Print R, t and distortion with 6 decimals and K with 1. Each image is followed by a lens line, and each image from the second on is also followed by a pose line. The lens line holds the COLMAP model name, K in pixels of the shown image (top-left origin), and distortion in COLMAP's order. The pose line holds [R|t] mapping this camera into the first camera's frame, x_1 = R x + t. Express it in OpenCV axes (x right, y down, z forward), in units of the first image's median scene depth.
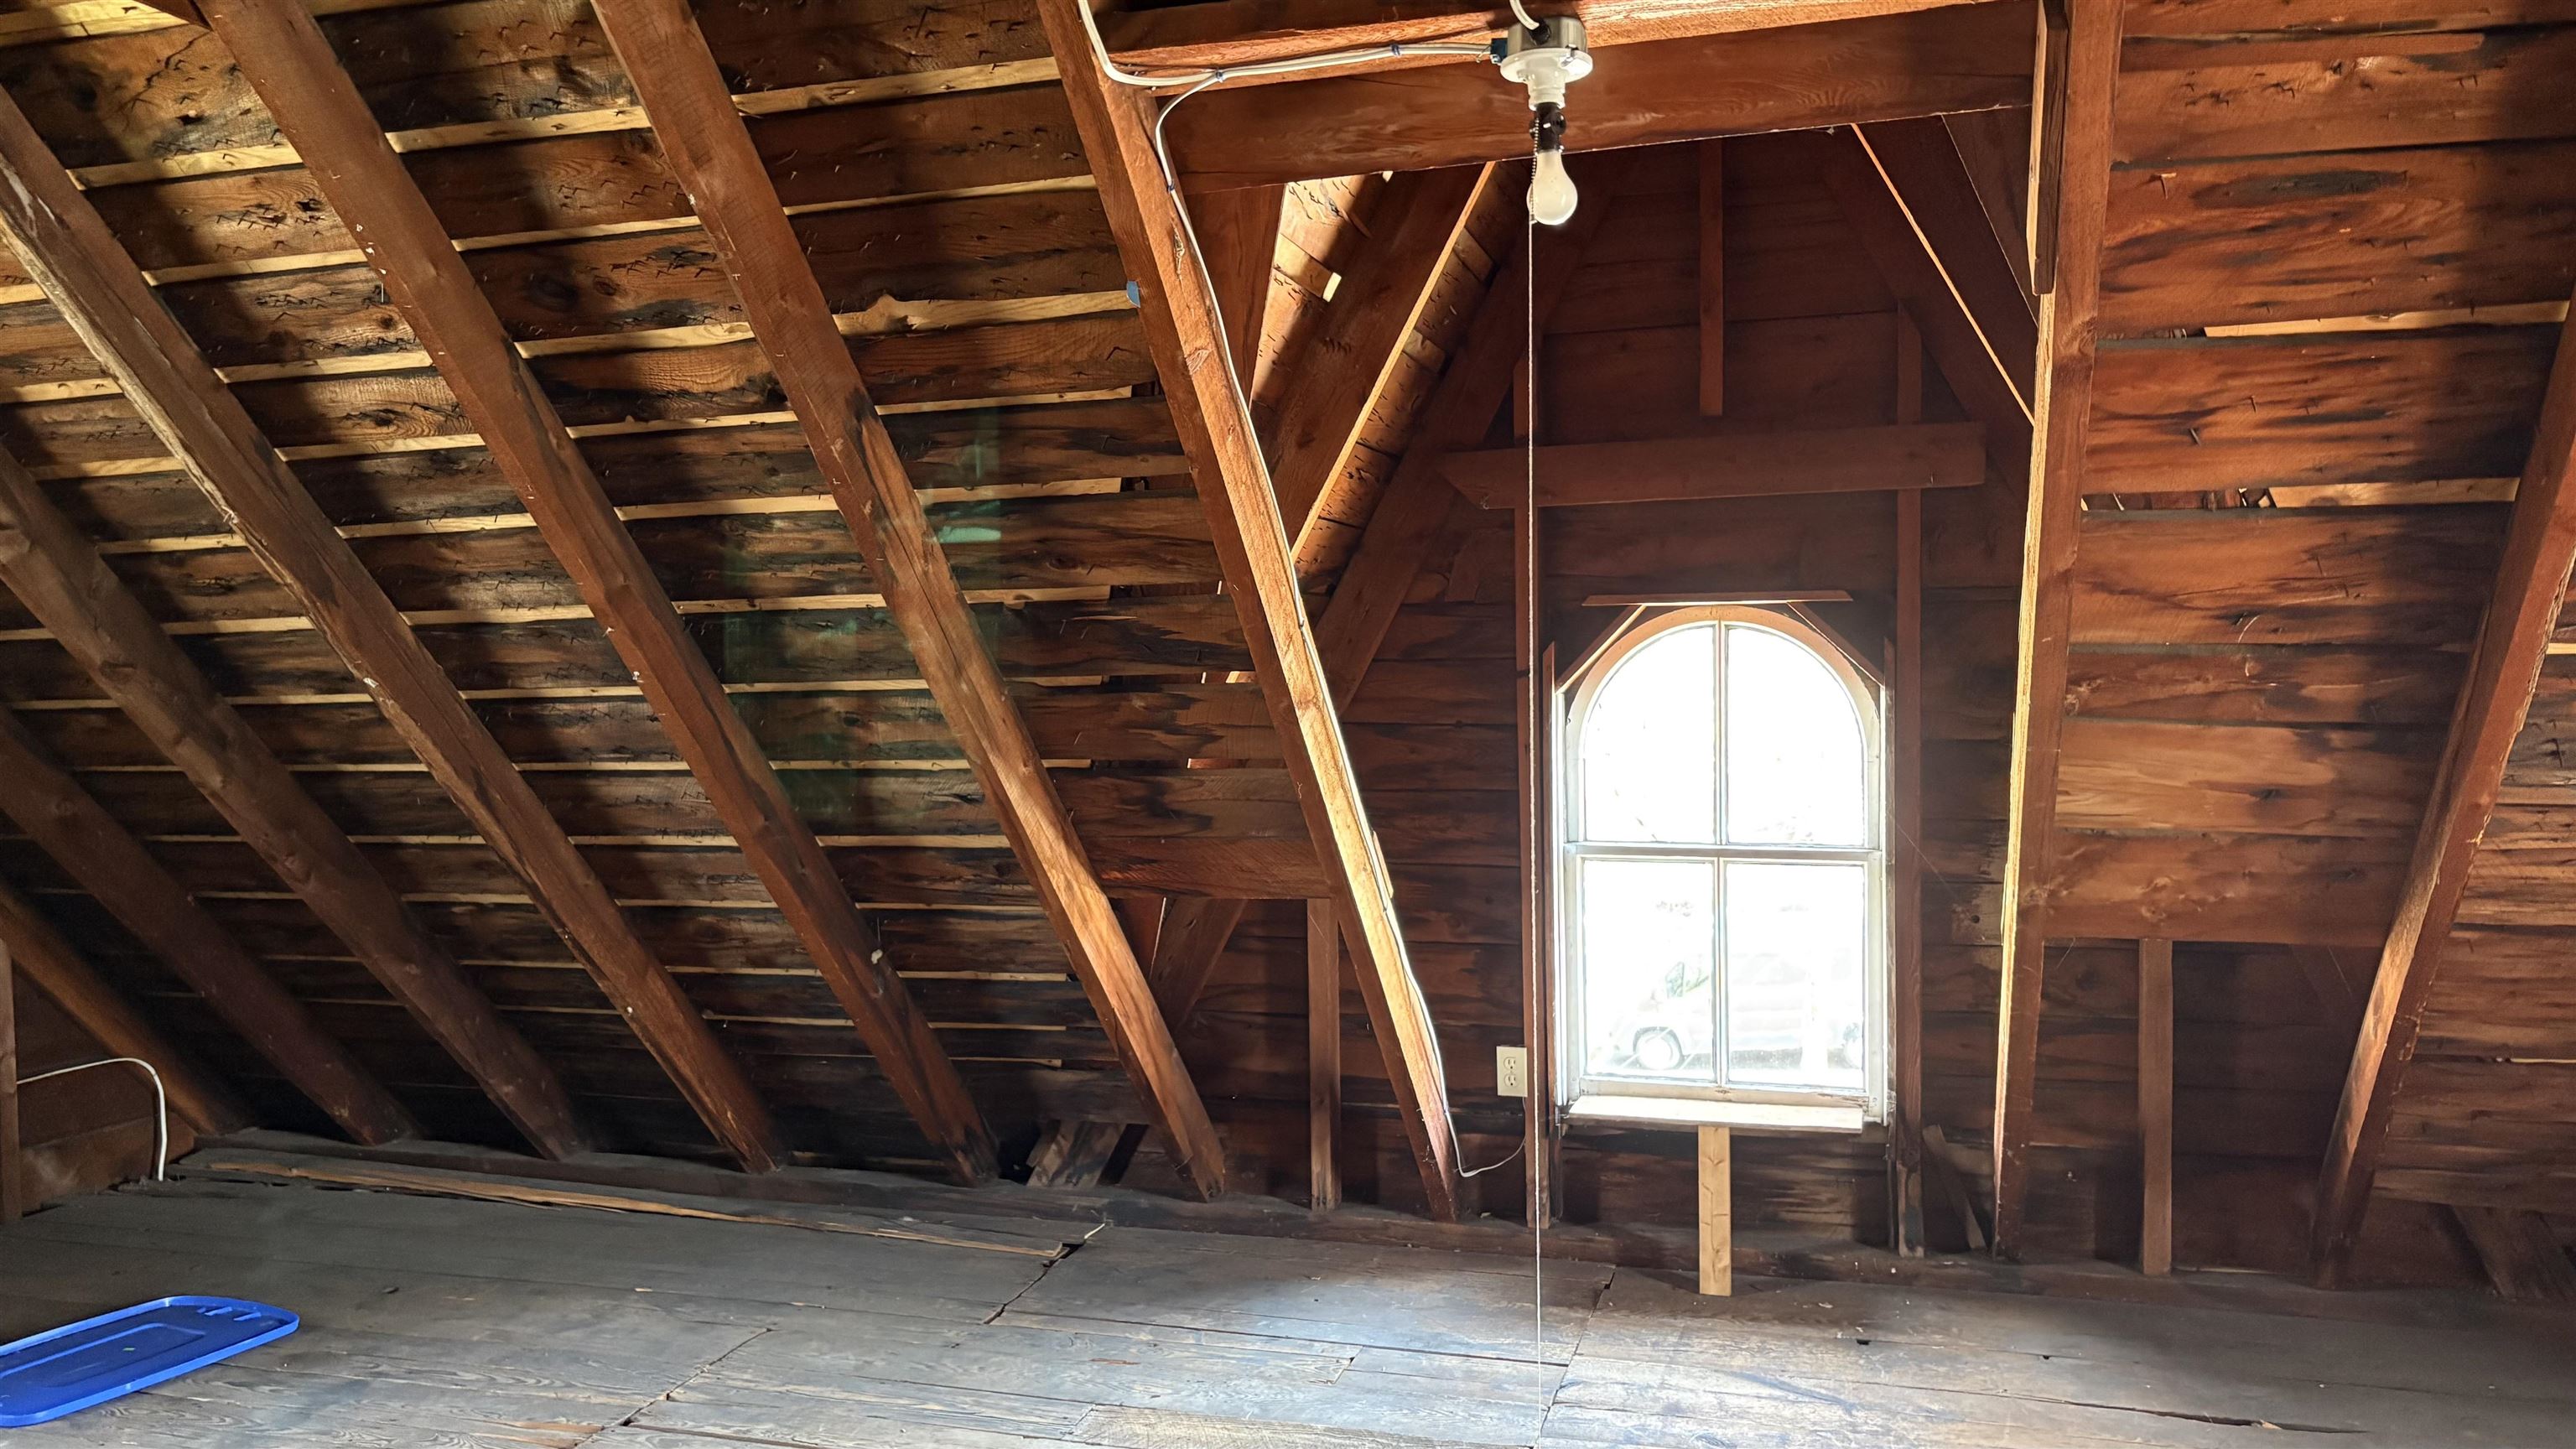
lens RADIAL K [[1906.5, 0, 1288.0], [0, 1906.5, 724.5], [0, 0, 1]] dist [0.063044, -0.086115]
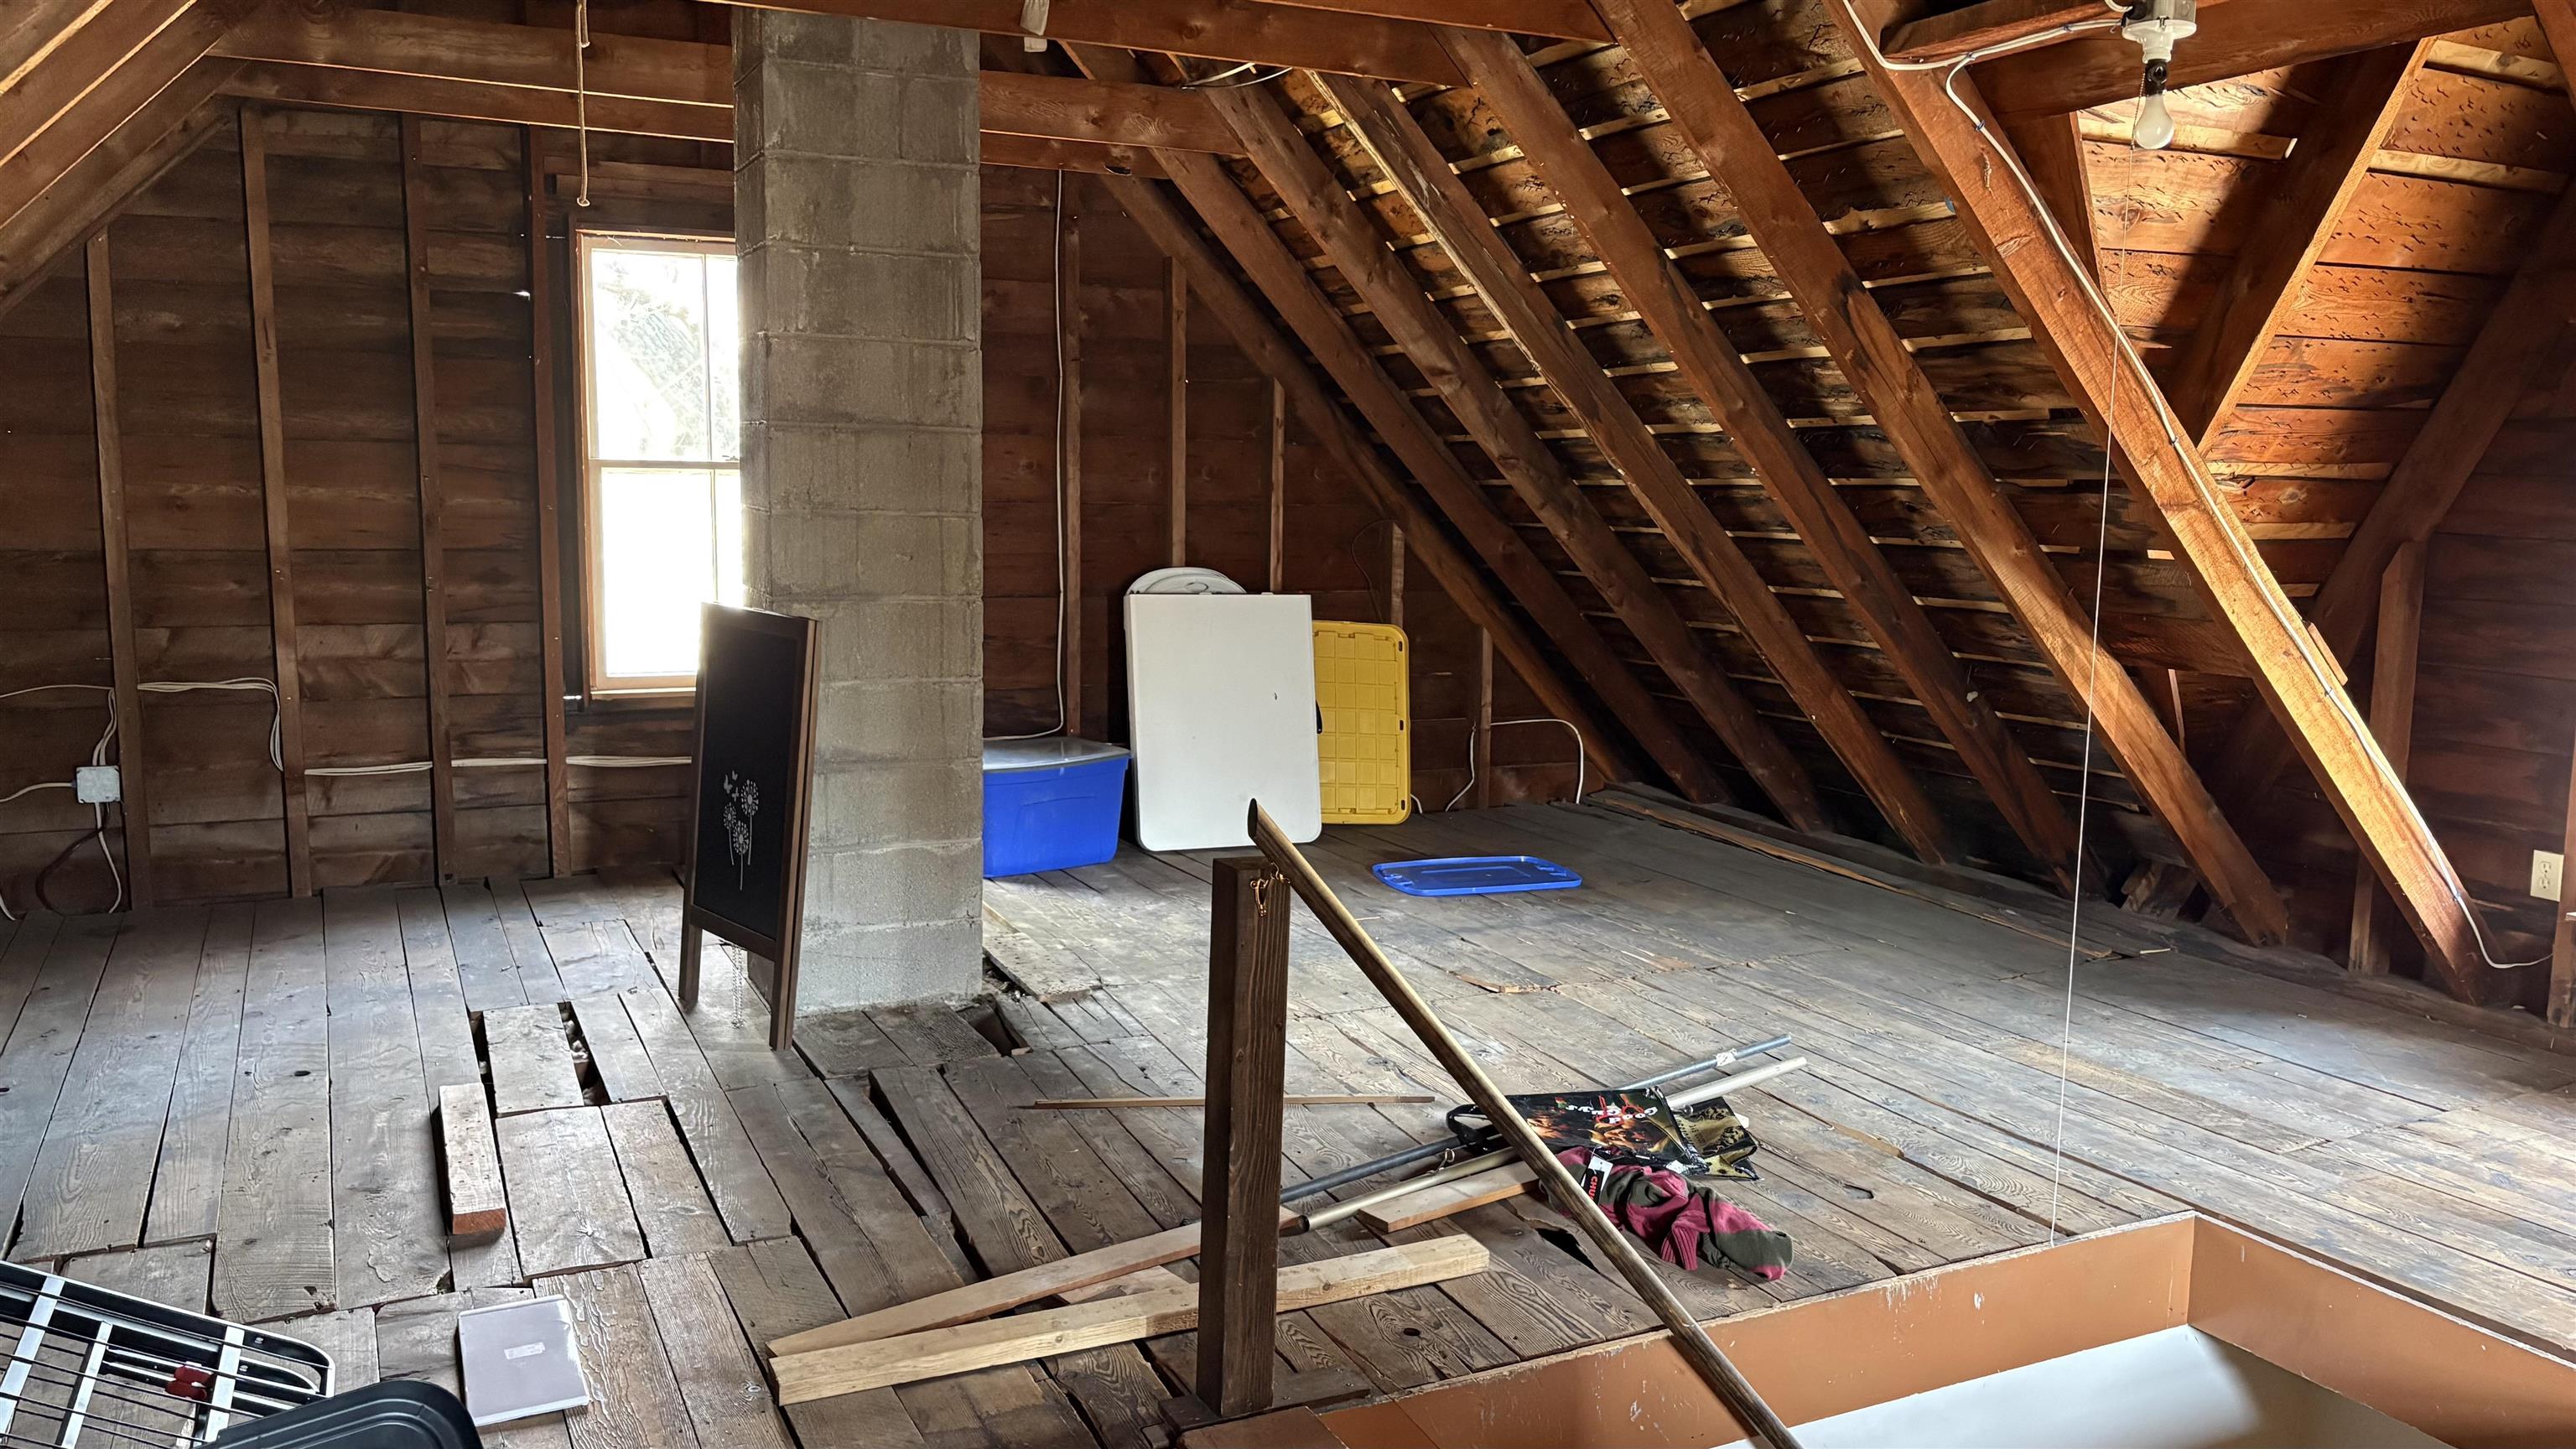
lens RADIAL K [[1852.4, 0, 1288.0], [0, 1852.4, 724.5], [0, 0, 1]] dist [-0.043601, -0.001345]
pose [[0.687460, 0.119200, -0.716373, 0.398974], [-0.038108, 0.991000, 0.128326, -0.001297], [0.725222, -0.060919, 0.685815, -0.201093]]
